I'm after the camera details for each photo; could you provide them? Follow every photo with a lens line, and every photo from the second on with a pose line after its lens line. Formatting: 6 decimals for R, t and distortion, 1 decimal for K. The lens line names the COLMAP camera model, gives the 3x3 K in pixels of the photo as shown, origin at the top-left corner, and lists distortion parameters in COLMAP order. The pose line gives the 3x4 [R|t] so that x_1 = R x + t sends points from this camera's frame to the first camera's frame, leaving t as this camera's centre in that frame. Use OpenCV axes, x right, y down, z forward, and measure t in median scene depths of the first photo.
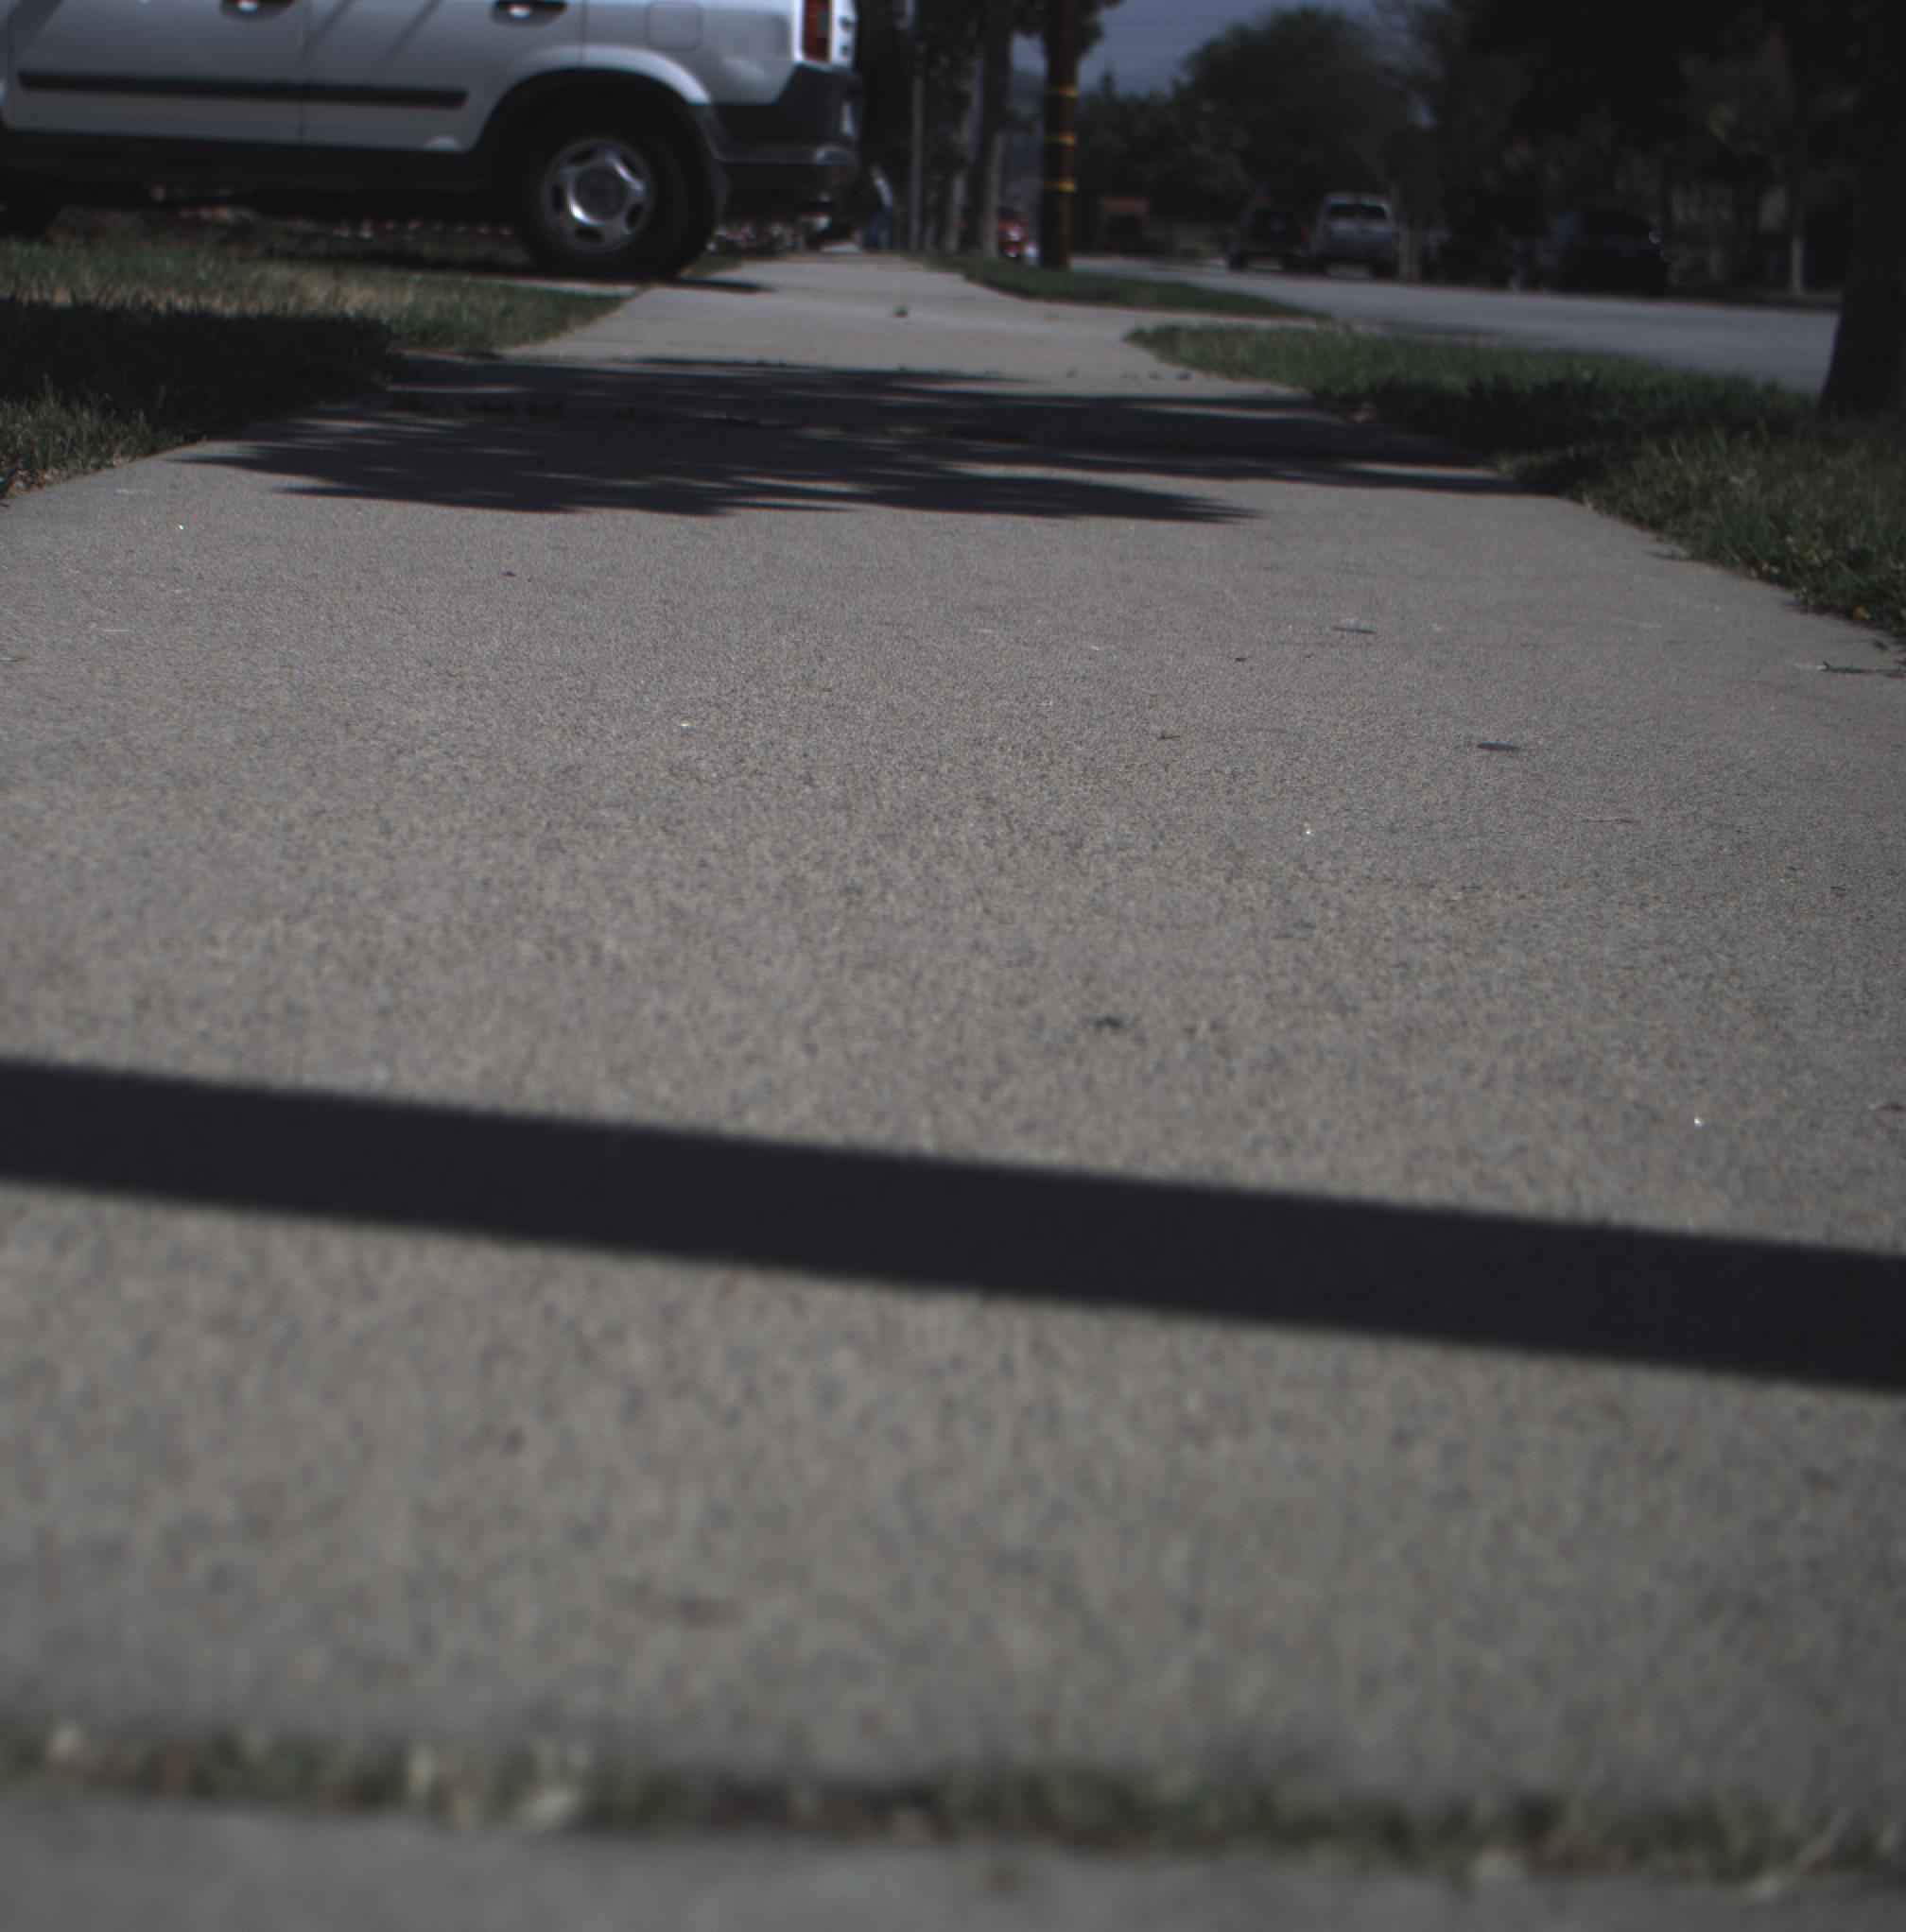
lens RADIAL K [[4208.3, 0, 730.7], [0, 4208.3, 907.6], [0, 0, 1]] dist [-0.169547, 0.729397]
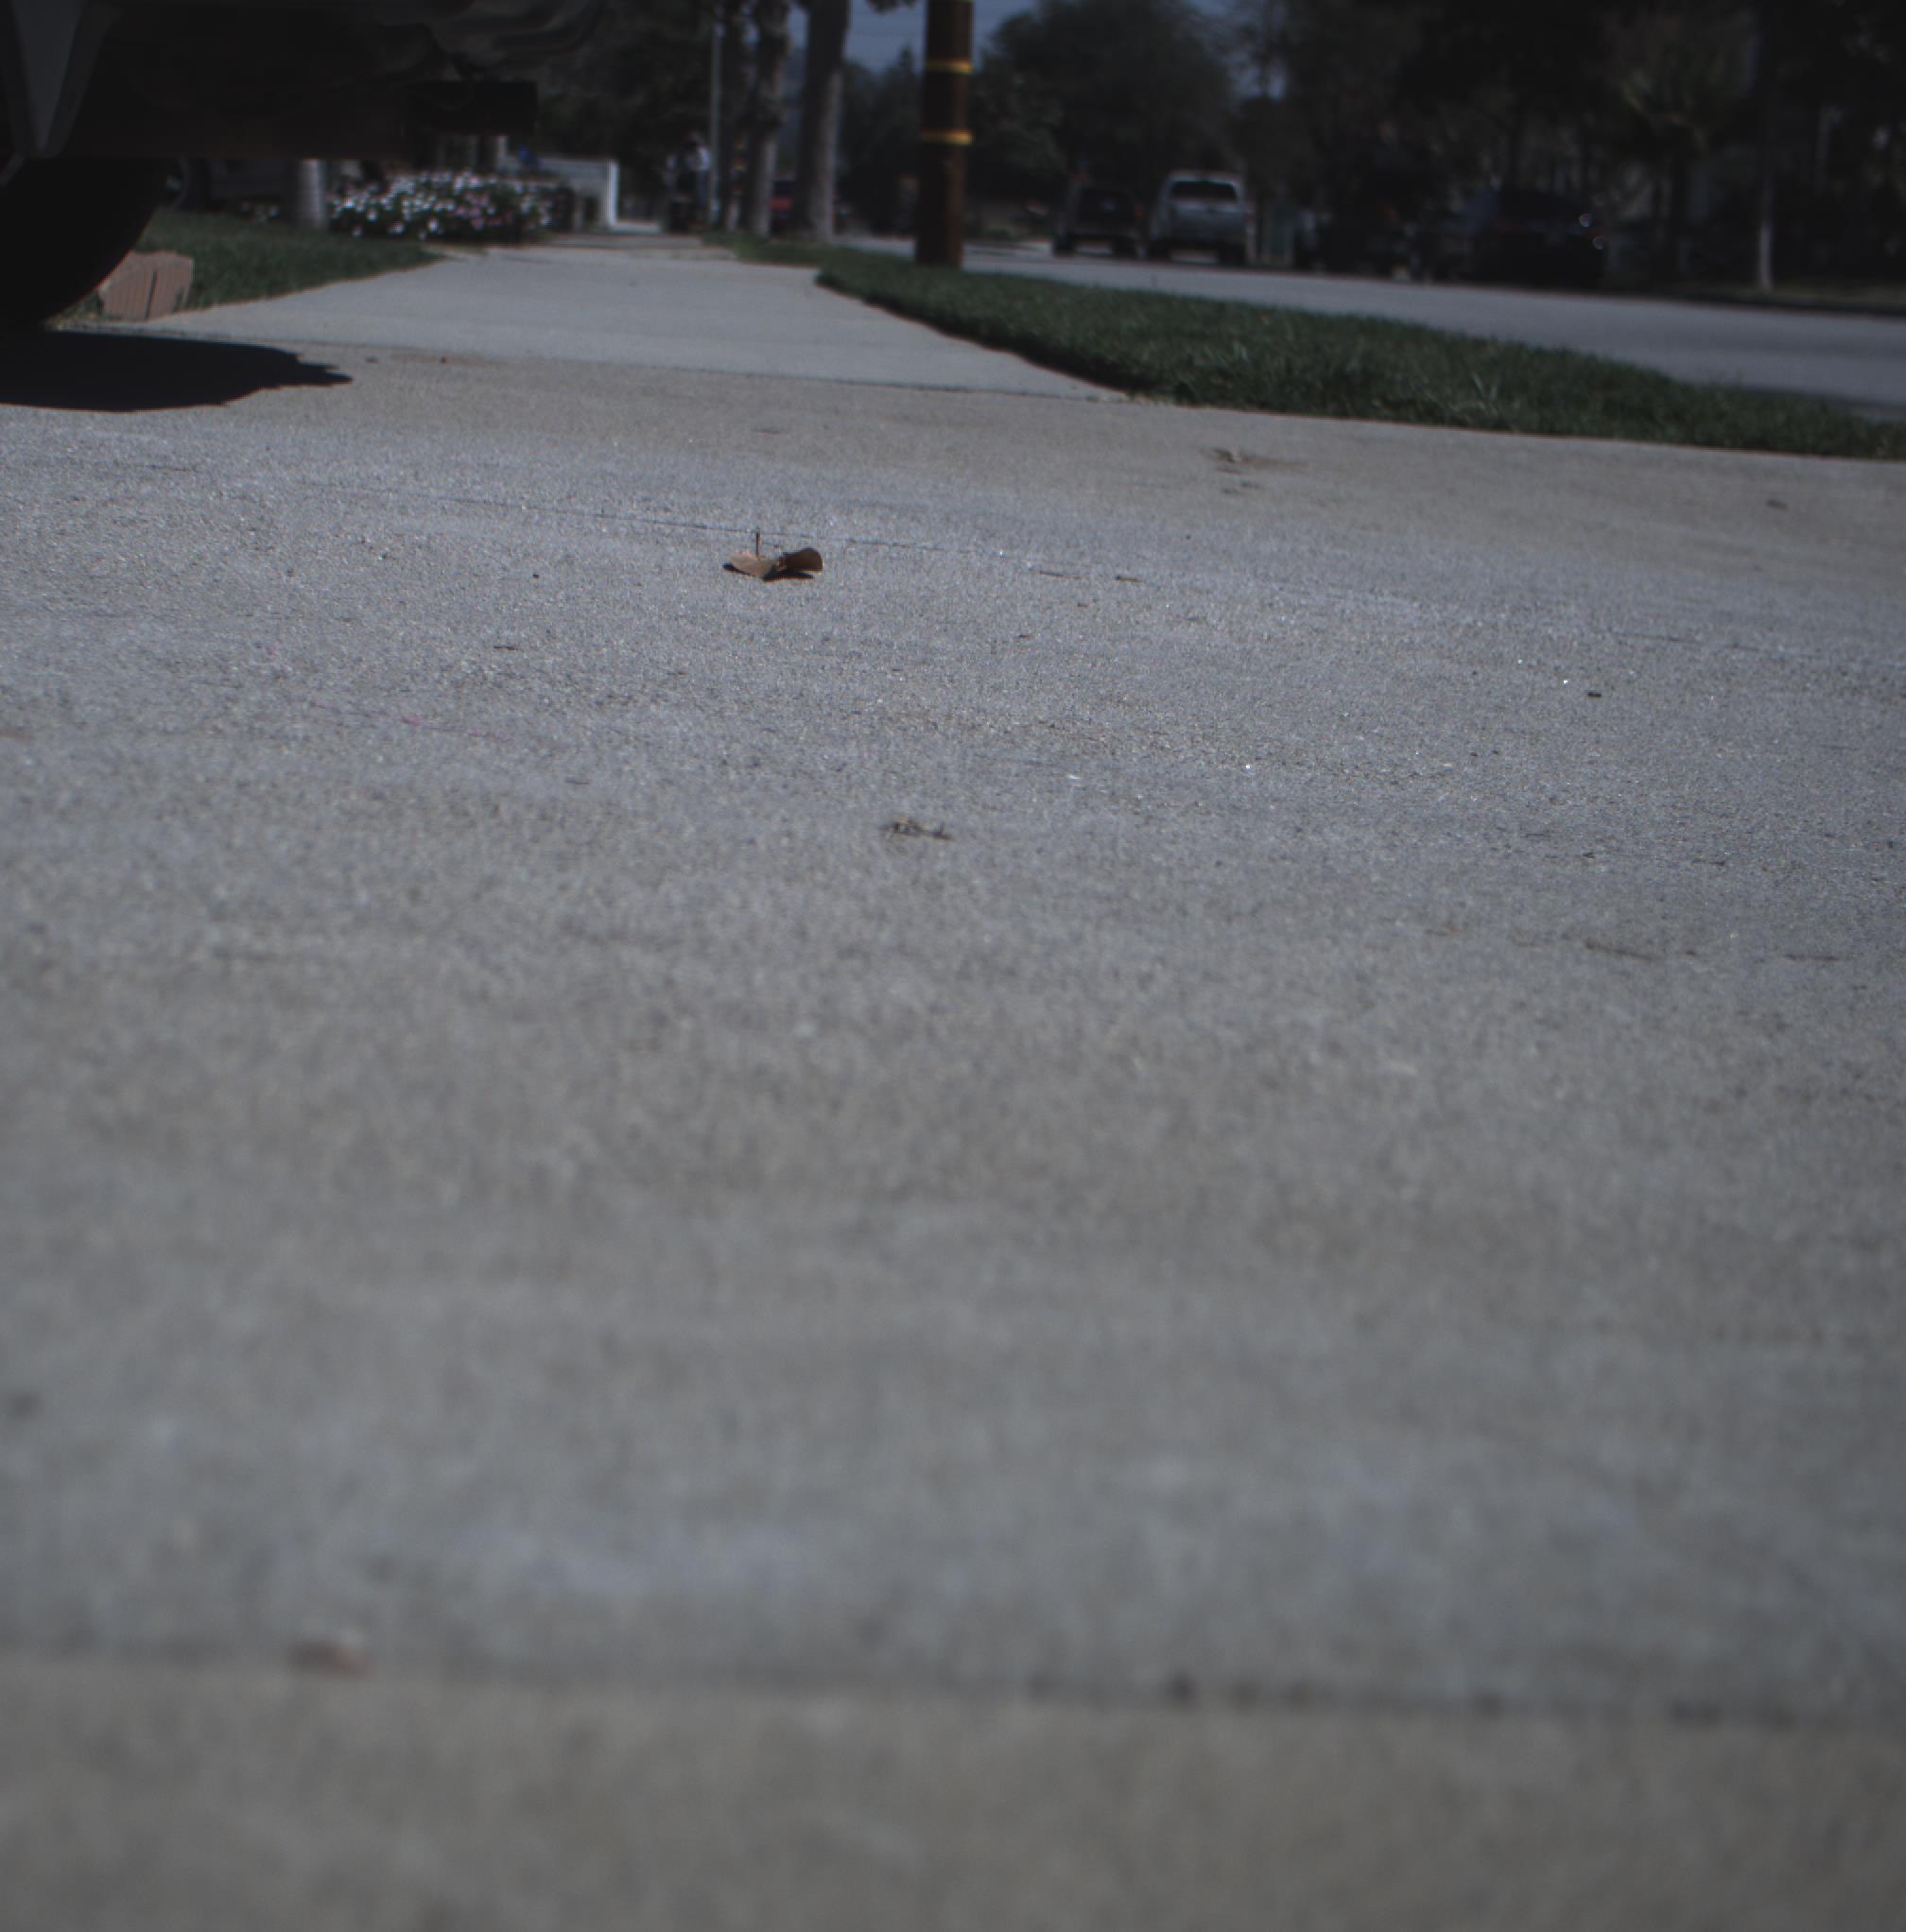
lens RADIAL K [[4208.3, 0, 730.7], [0, 4208.3, 907.6], [0, 0, 1]] dist [-0.169547, 0.729397]
pose [[0.998776, -0.001025, 0.049448, 0.011167], [0.000784, 0.999988, 0.004881, -0.051196], [-0.049452, -0.004836, 0.998765, 0.322869]]
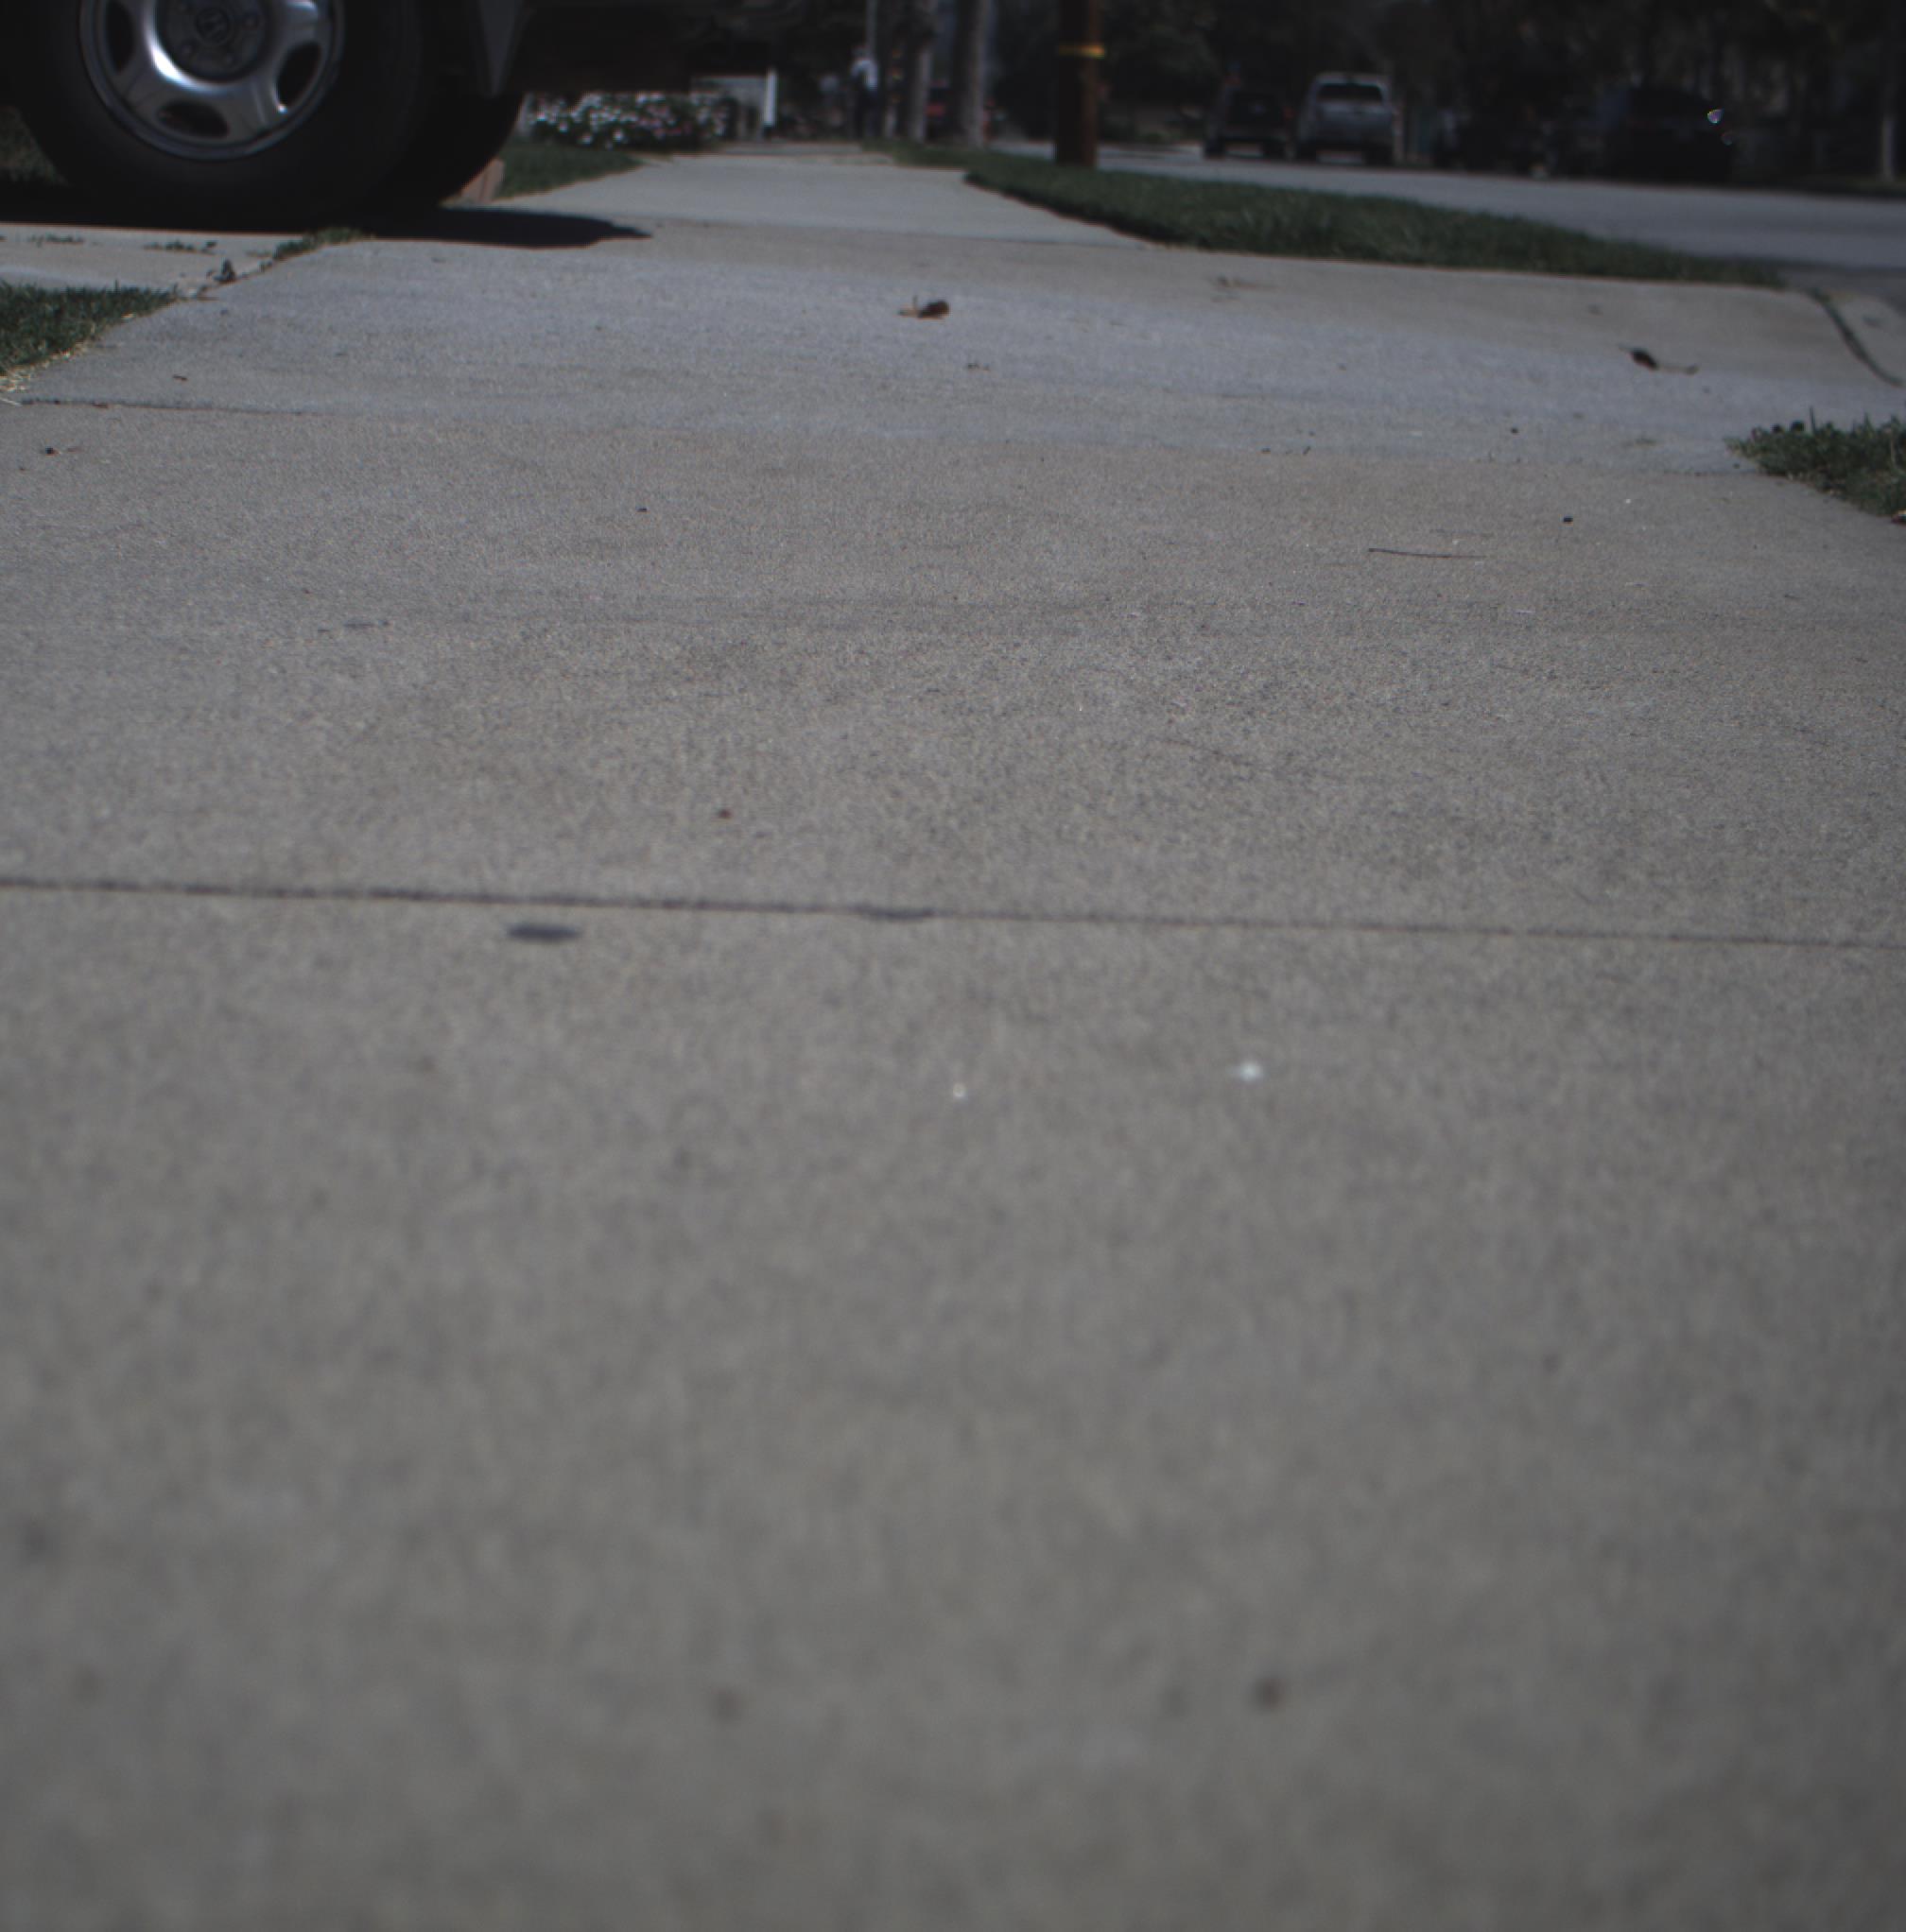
lens RADIAL K [[4208.3, 0, 730.7], [0, 4208.3, 907.6], [0, 0, 1]] dist [-0.169547, 0.729397]
pose [[0.999899, -0.009056, 0.010959, 0.006812], [0.008766, 0.999618, 0.026219, -0.039008], [-0.011193, -0.026120, 0.999596, 0.245543]]
